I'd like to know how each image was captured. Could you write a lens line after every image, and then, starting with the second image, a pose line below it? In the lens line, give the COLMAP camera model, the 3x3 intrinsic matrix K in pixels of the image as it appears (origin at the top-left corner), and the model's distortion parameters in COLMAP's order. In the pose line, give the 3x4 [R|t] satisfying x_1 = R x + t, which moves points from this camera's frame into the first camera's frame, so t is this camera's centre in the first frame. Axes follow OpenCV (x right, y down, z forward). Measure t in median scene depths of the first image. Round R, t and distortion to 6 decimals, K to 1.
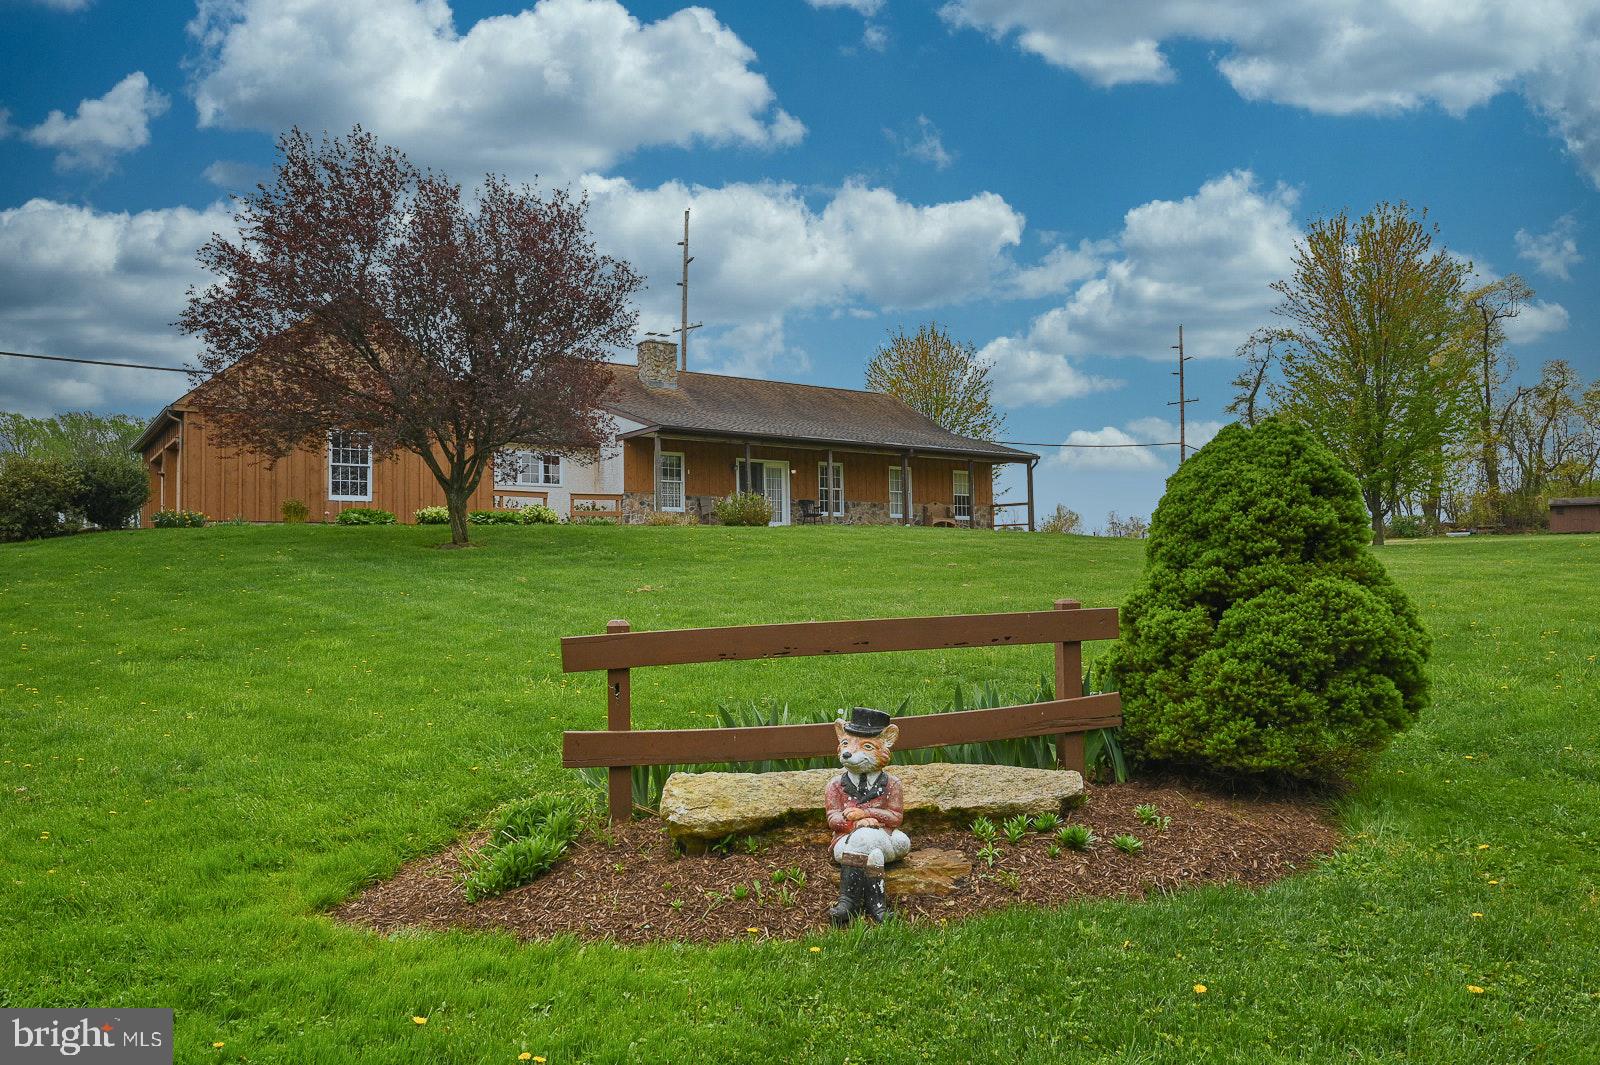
lens RADIAL K [[1096.5, 0, 800.0], [0, 1096.5, 532.5], [0, 0, 1]] dist [-0.021531, -0.000198]
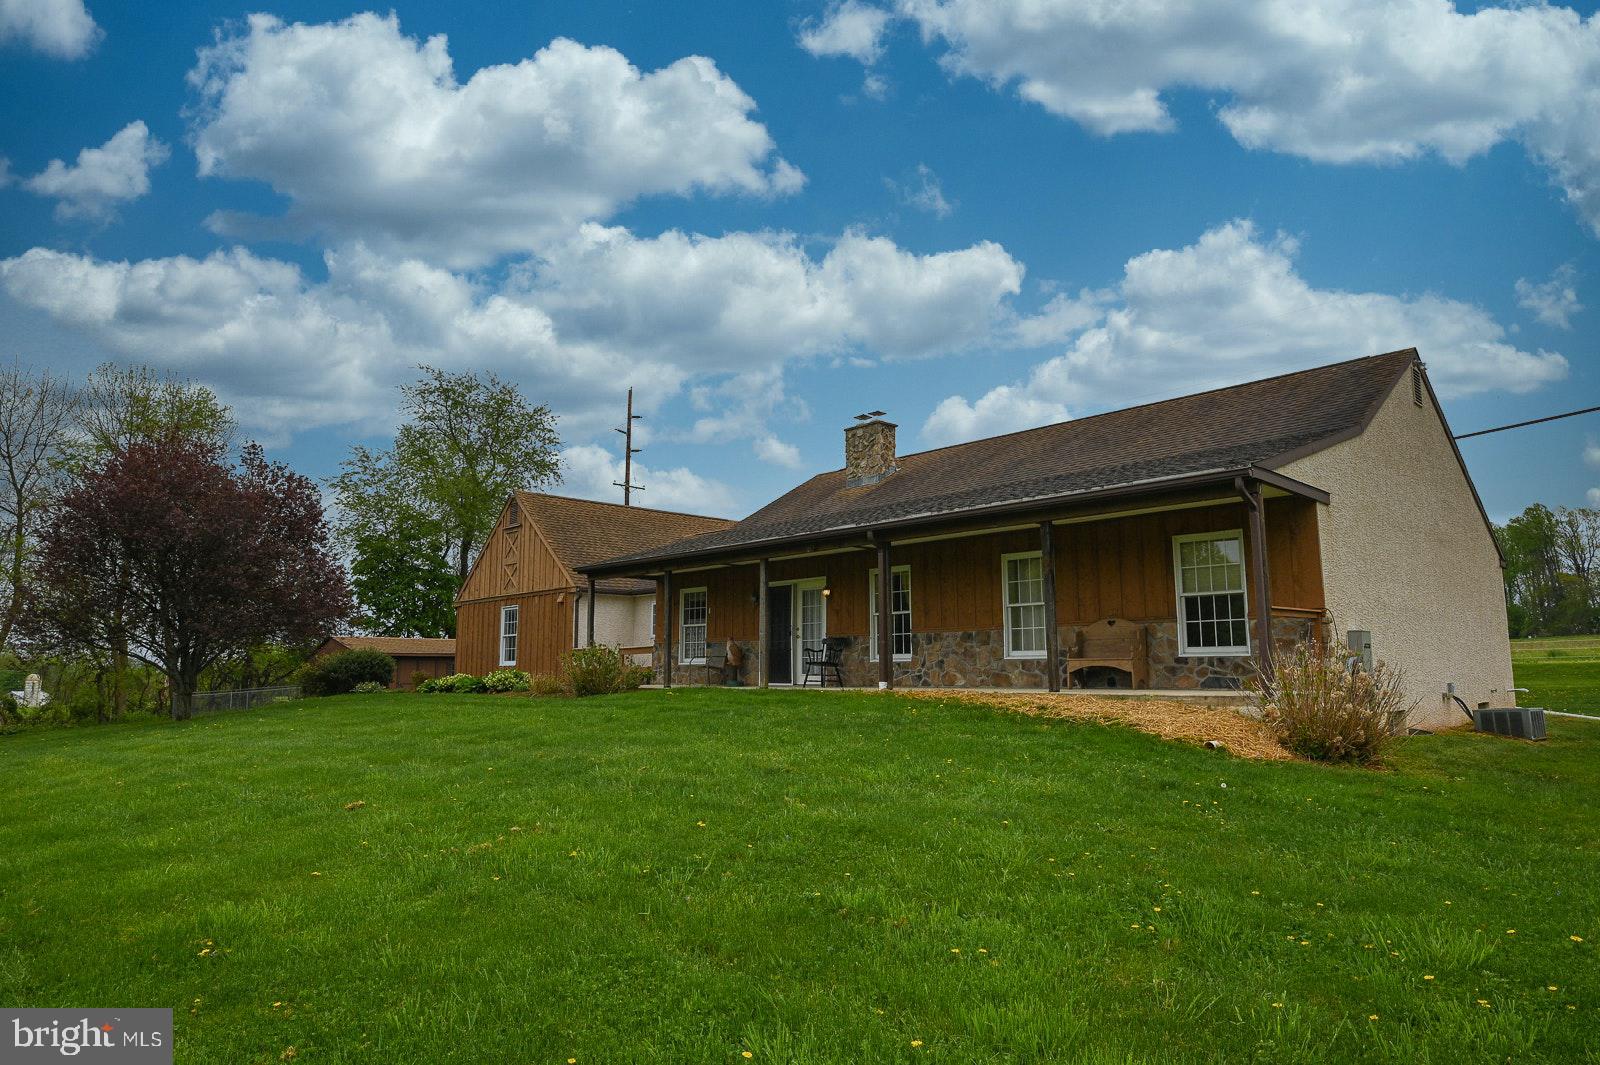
lens RADIAL K [[954.5, 0, 800.0], [0, 954.5, 532.5], [0, 0, 1]] dist [-0.002192, -0.000143]
pose [[0.139121, -0.129414, -0.981783, 0.515390], [0.045535, 0.991211, -0.124204, -0.022071], [0.989228, -0.027426, 0.143791, 0.885067]]
